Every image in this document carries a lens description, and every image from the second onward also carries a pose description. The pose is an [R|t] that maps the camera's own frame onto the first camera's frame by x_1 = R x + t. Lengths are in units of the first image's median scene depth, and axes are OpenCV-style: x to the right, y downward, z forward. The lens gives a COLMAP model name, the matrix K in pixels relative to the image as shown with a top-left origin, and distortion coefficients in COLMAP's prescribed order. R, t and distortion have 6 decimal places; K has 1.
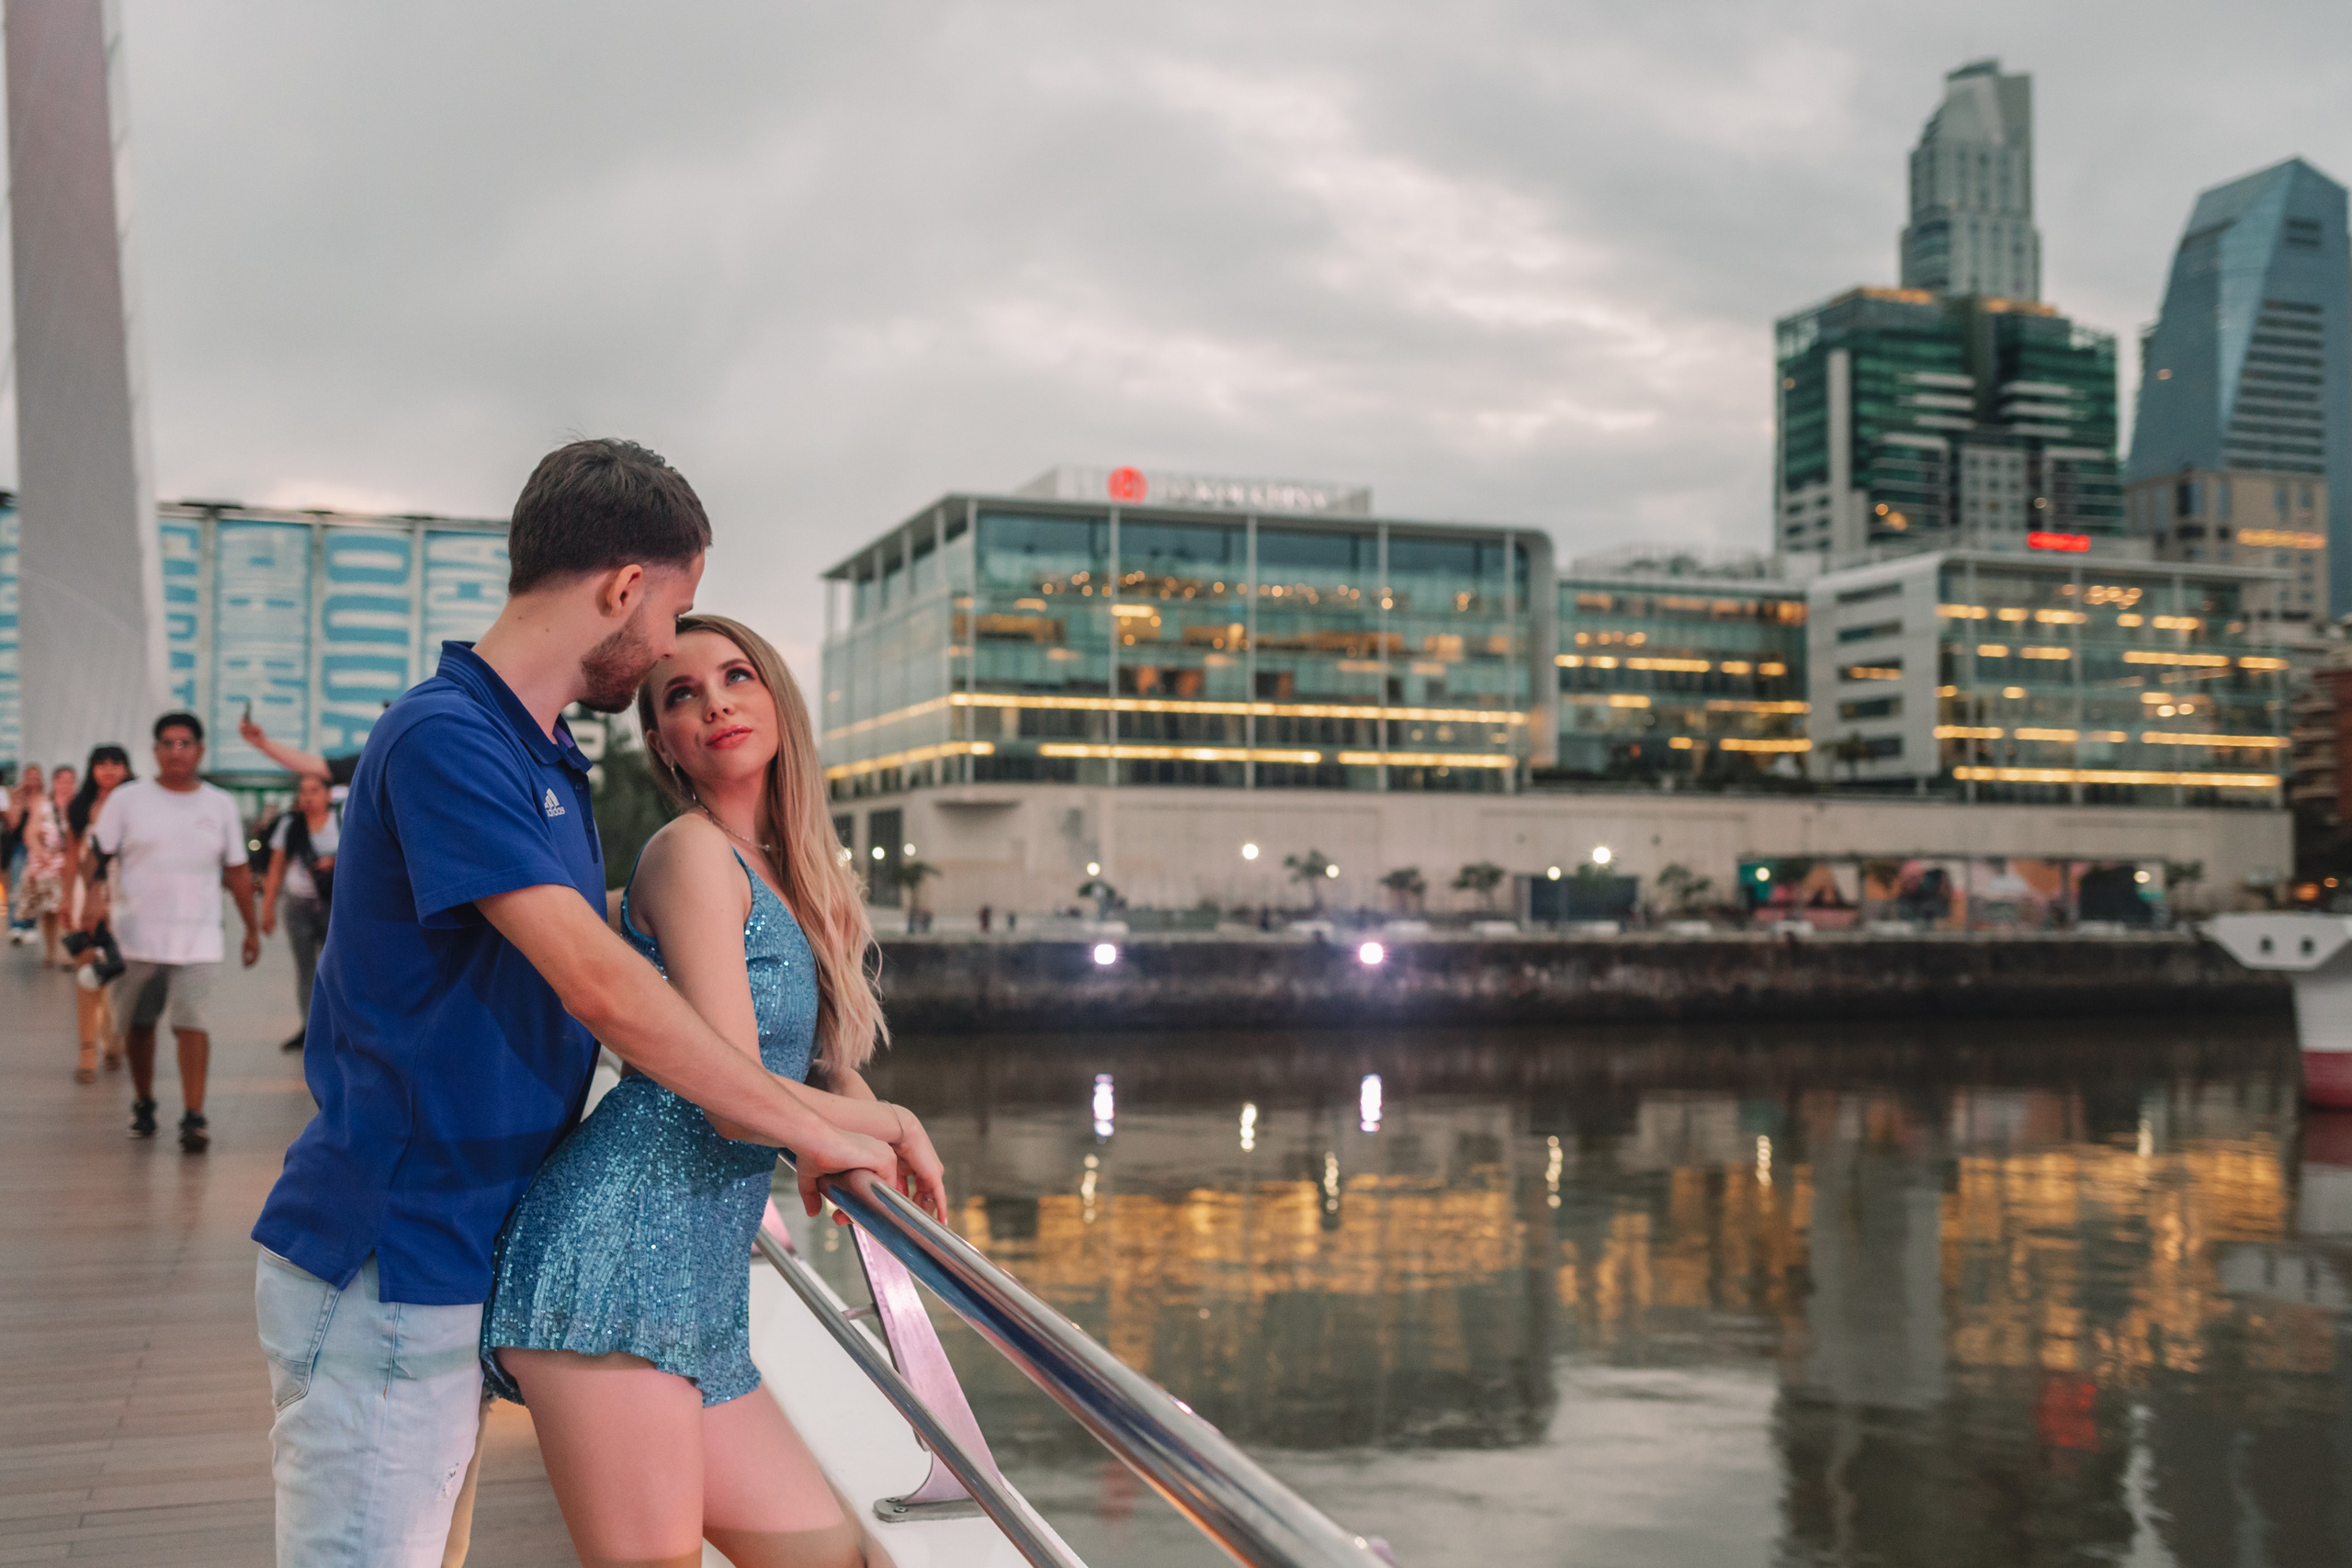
lens RADIAL K [[2329.9, 0, 1147.4], [0, 2329.9, 848.5], [0, 0, 1]] dist [0.007711, 0.000000]
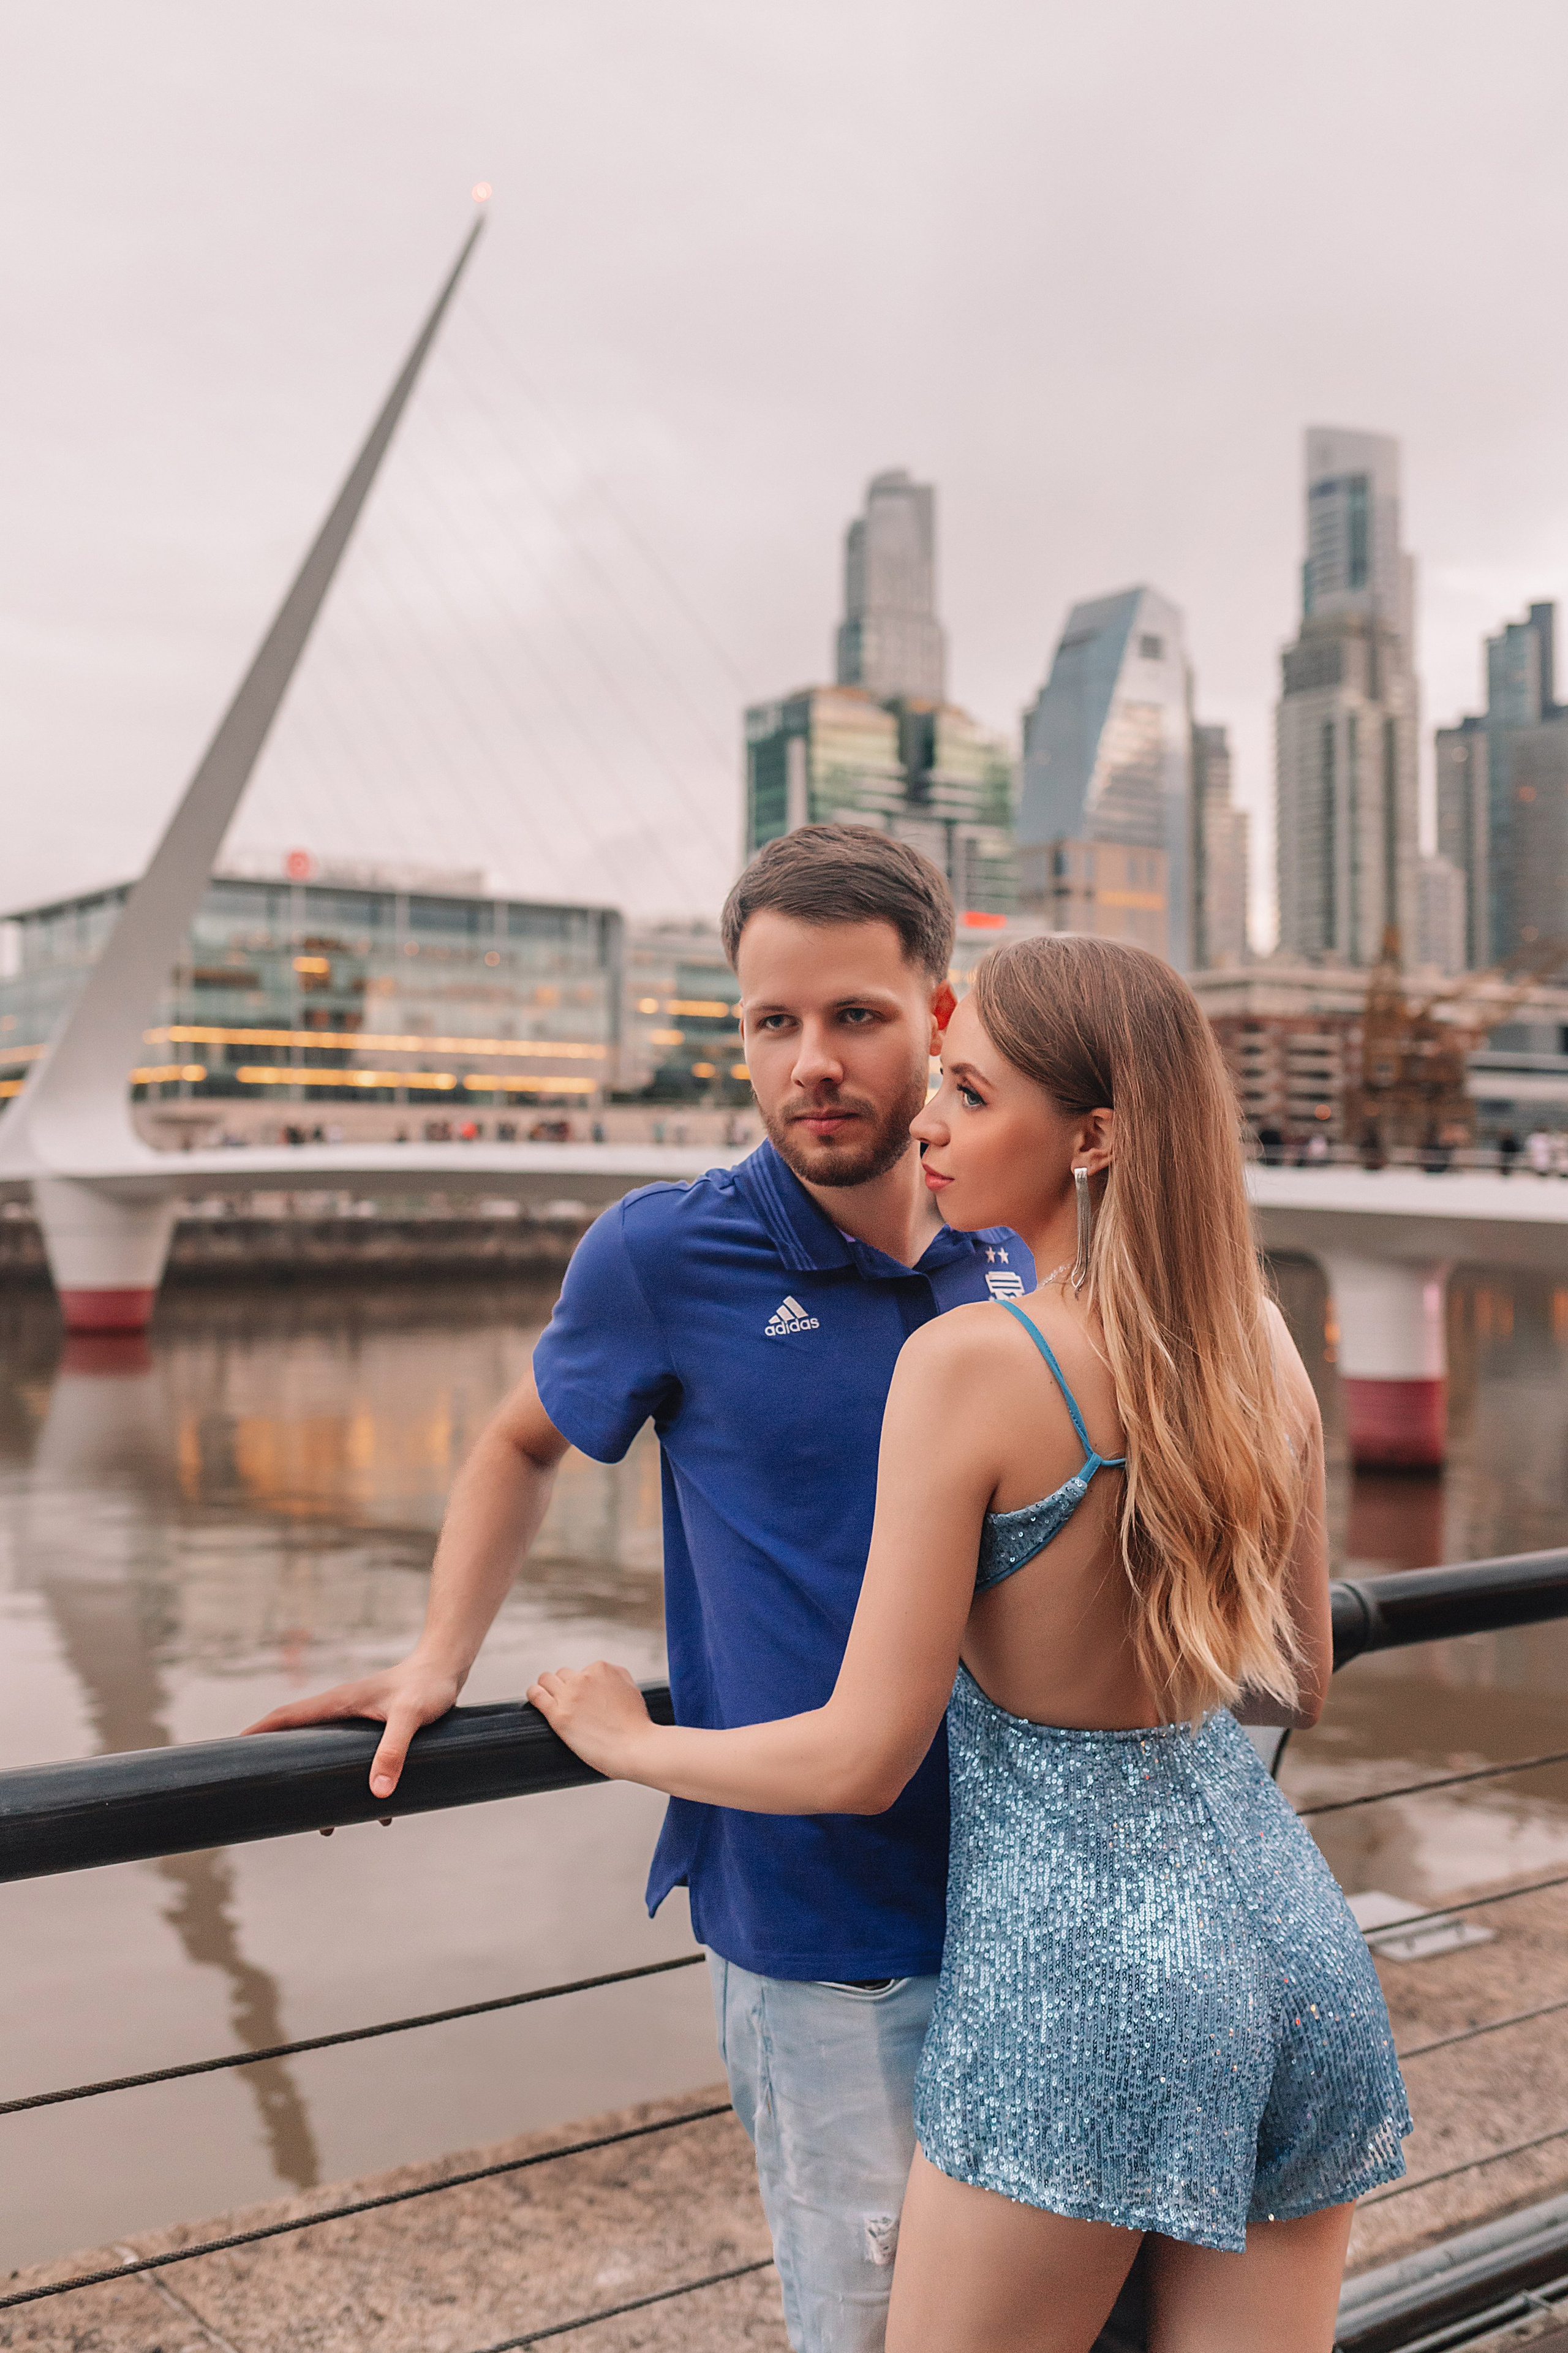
lens RADIAL K [[2330.9, 0, 793.3], [0, 2330.9, 1166.5], [0, 0, 1]] dist [0.007711, 0.000000]
pose [[0.952525, -0.003315, 0.304443, -0.129043], [0.003161, 0.999995, 0.000999, 0.006028], [-0.304444, 0.000011, 0.952530, -0.250089]]
